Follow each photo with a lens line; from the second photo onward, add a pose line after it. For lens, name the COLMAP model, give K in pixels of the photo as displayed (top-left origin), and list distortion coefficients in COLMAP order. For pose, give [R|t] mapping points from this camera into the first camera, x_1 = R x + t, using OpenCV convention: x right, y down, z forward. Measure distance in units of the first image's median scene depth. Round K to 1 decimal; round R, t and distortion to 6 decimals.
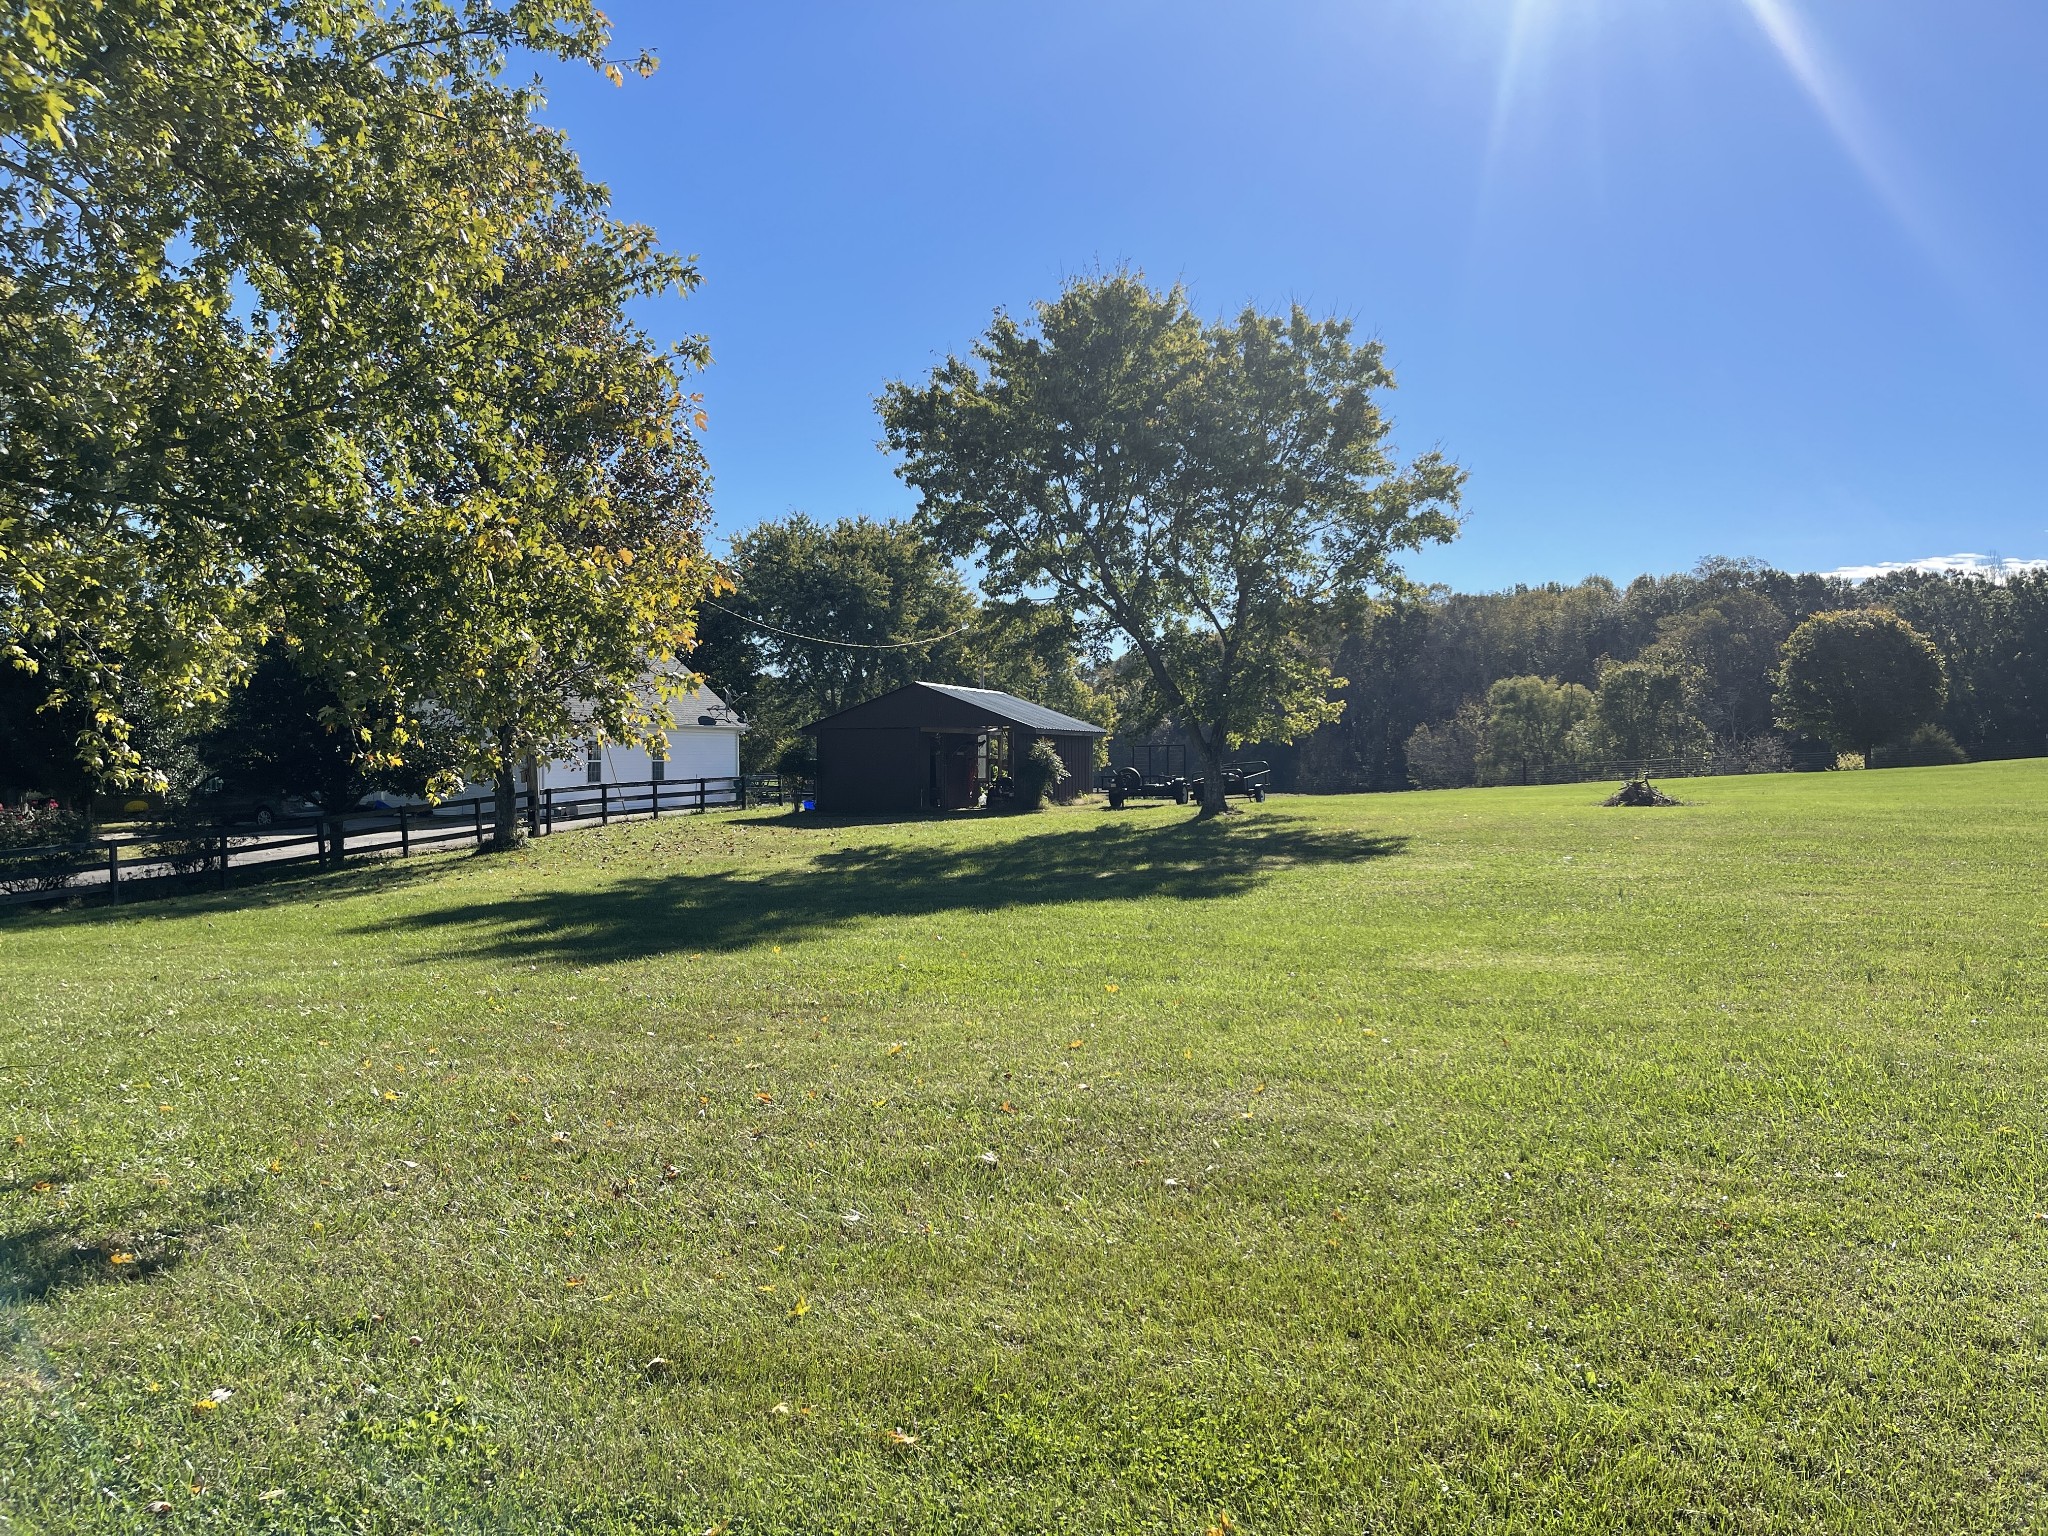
lens RADIAL K [[1545.8, 0, 1034.2], [0, 1545.8, 789.9], [0, 0, 1]] dist [0.075245, -0.084546]
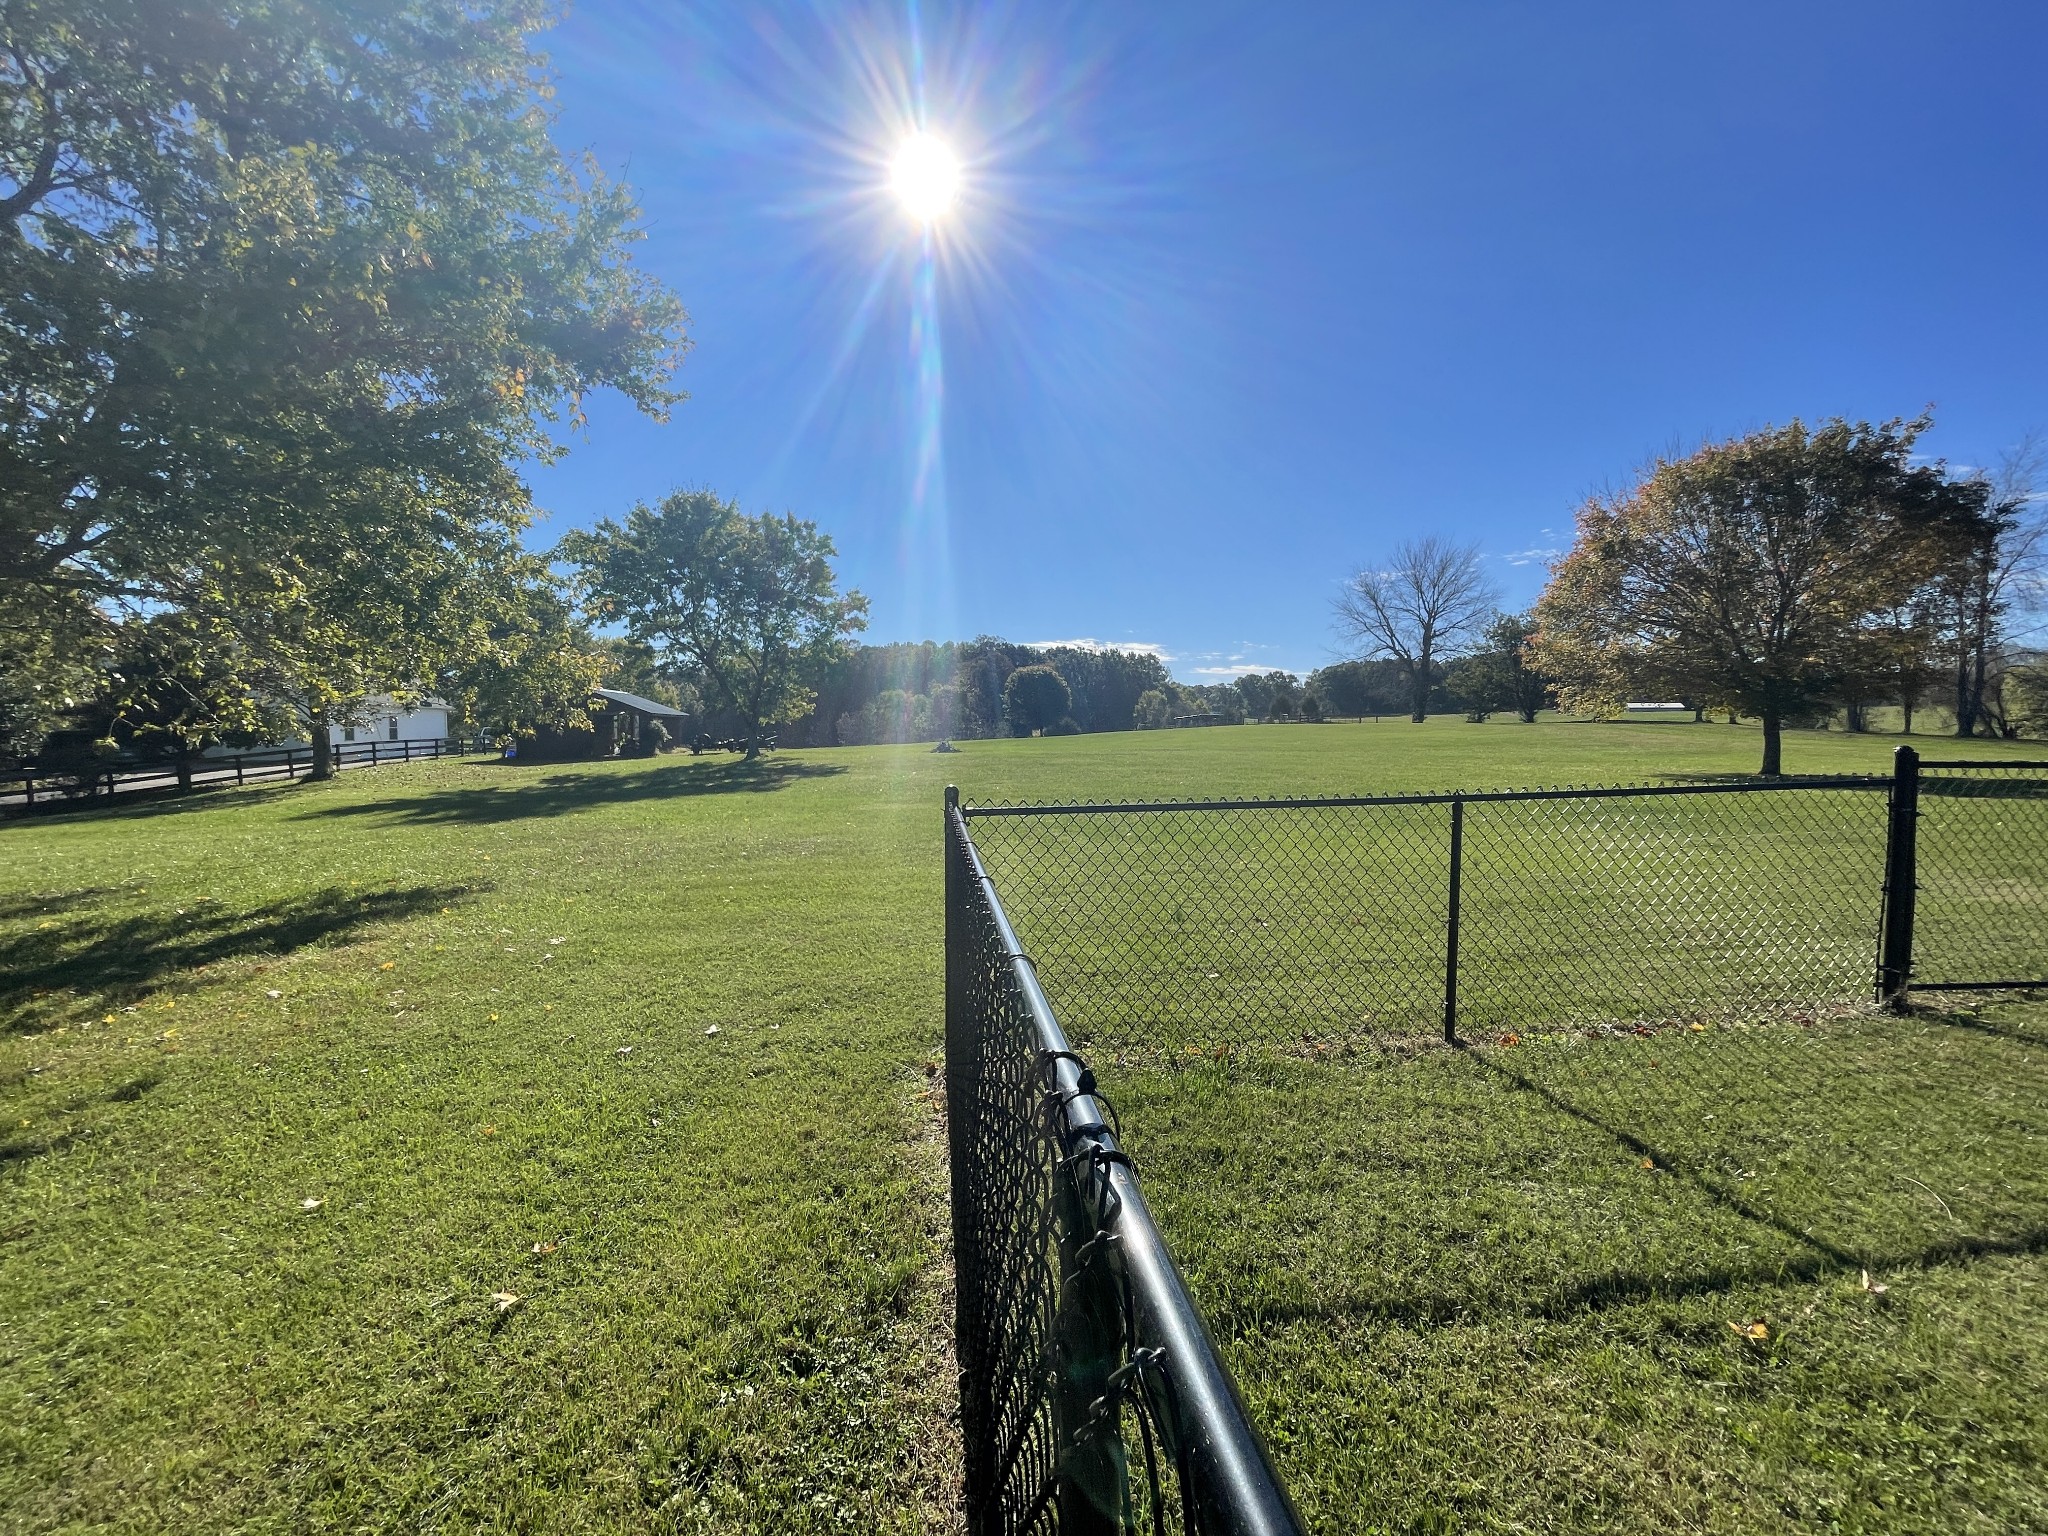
lens RADIAL K [[833.1, 0, 1021.4], [0, 833.1, 777.6], [0, 0, 1]] dist [0.002506, 0.000312]
pose [[0.898774, -0.015772, 0.438129, -0.048425], [-0.000518, 0.999314, 0.037037, 0.001747], [-0.438413, -0.033515, 0.898149, -0.150295]]
